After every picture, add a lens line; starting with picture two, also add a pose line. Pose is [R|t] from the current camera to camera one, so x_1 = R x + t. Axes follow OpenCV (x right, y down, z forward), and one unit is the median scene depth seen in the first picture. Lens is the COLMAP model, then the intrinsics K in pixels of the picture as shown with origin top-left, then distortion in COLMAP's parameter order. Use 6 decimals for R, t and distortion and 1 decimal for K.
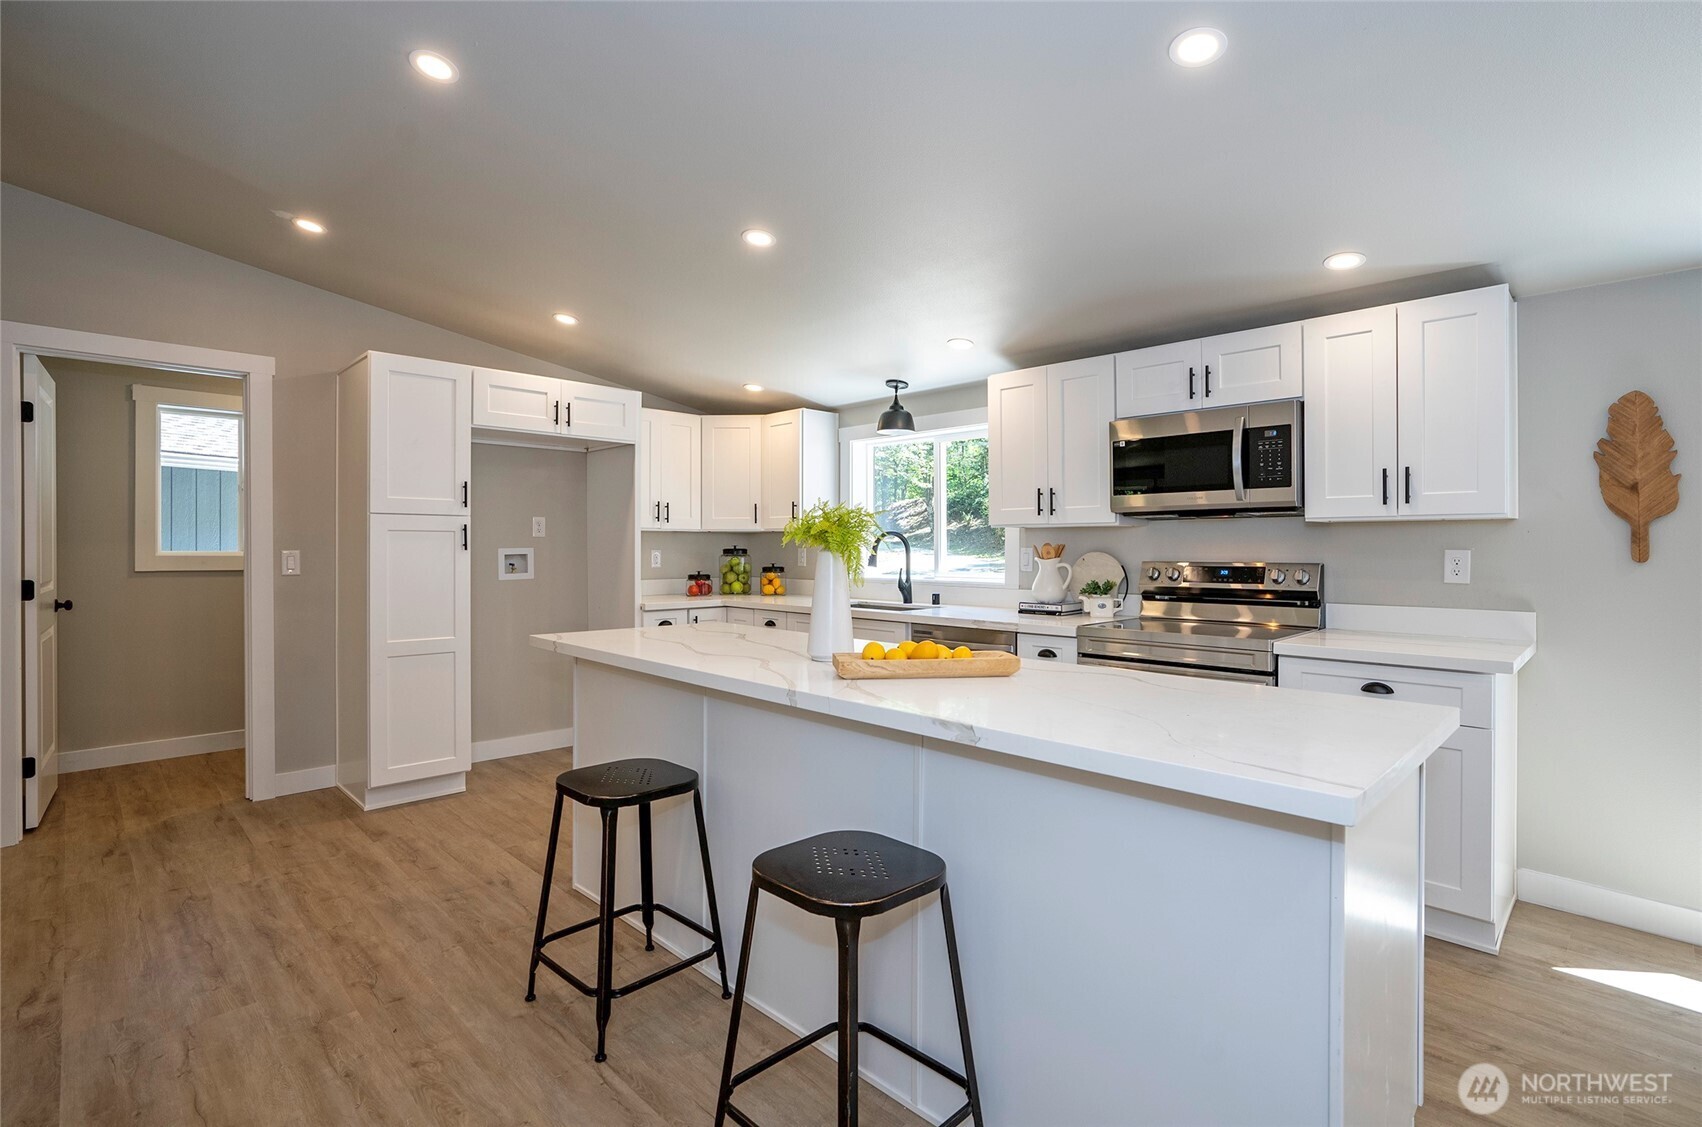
lens RADIAL K [[811.5, 0, 861.1], [0, 811.5, 546.5], [0, 0, 1]] dist [-0.053475, 0.029330]
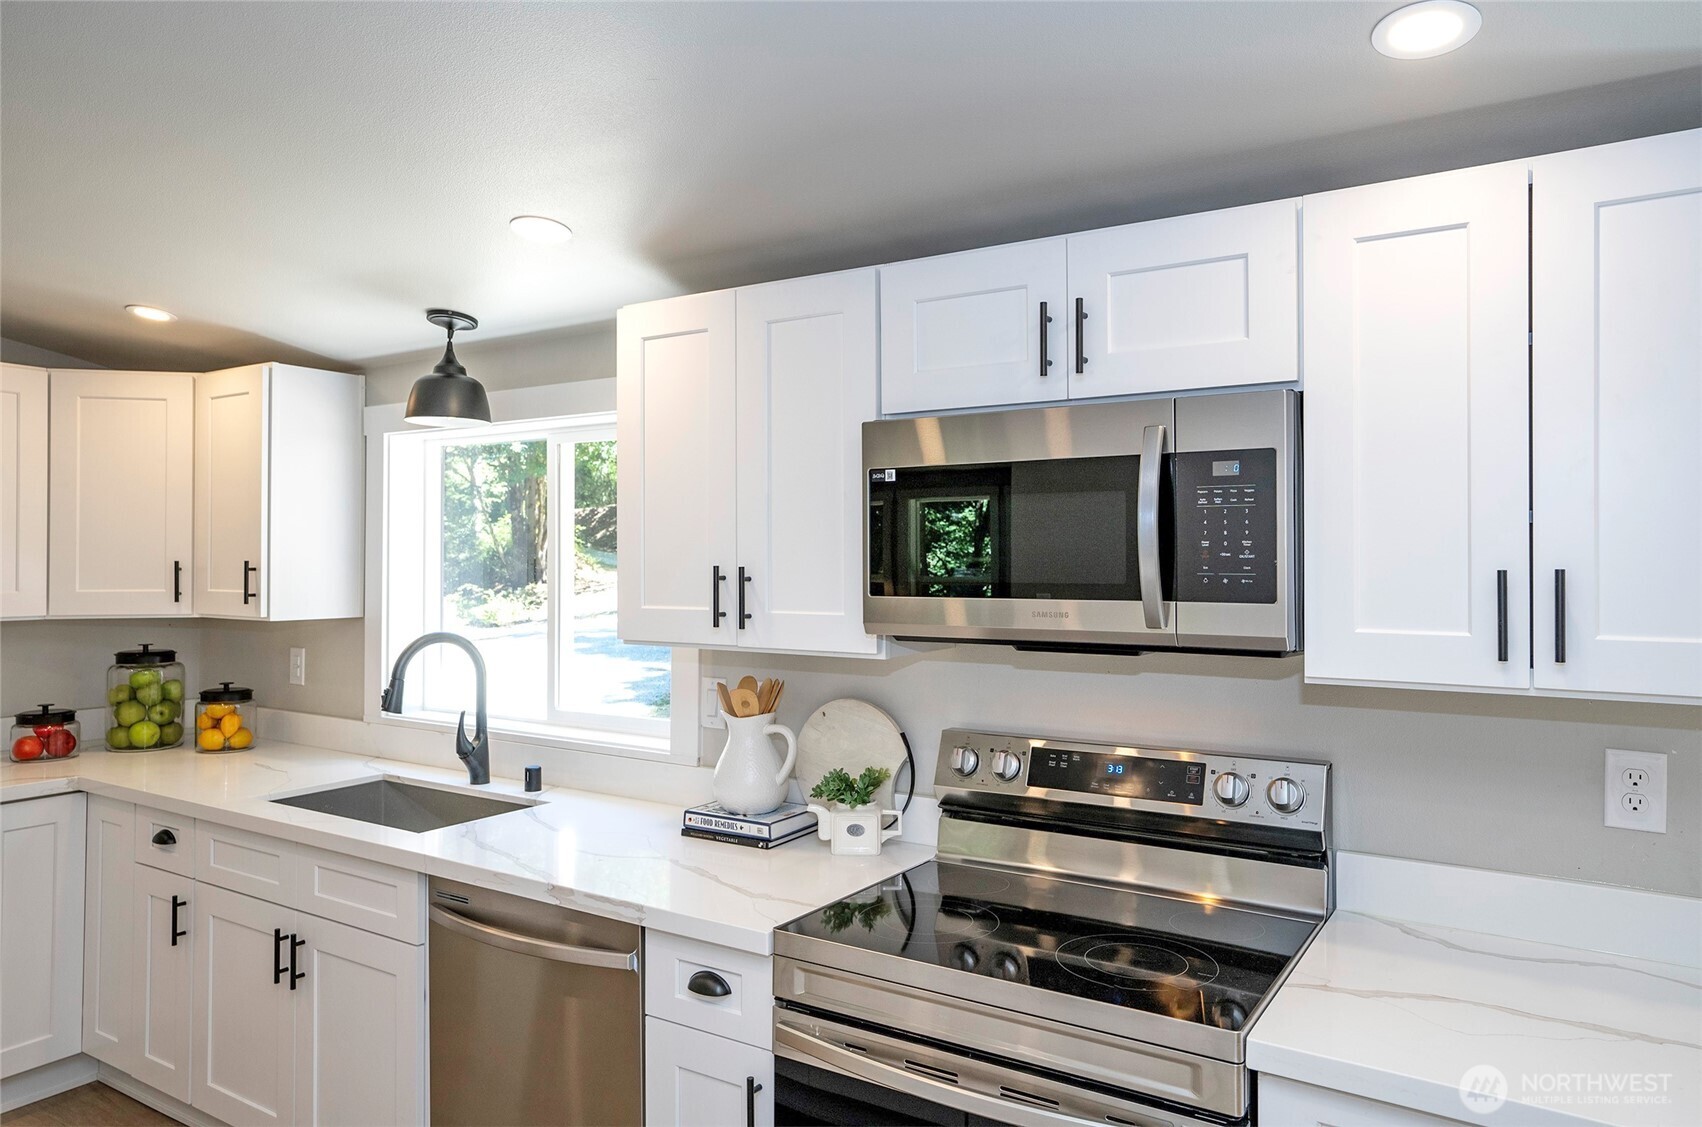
lens RADIAL K [[1136.6, 0, 848.6], [0, 1136.6, 545.6], [0, 0, 1]] dist [-0.005281, 0.004268]
pose [[0.979106, 0.004647, 0.203297, 0.162810], [-0.002274, 0.999927, -0.011904, -0.075028], [-0.203337, 0.011193, 0.979045, 0.375244]]
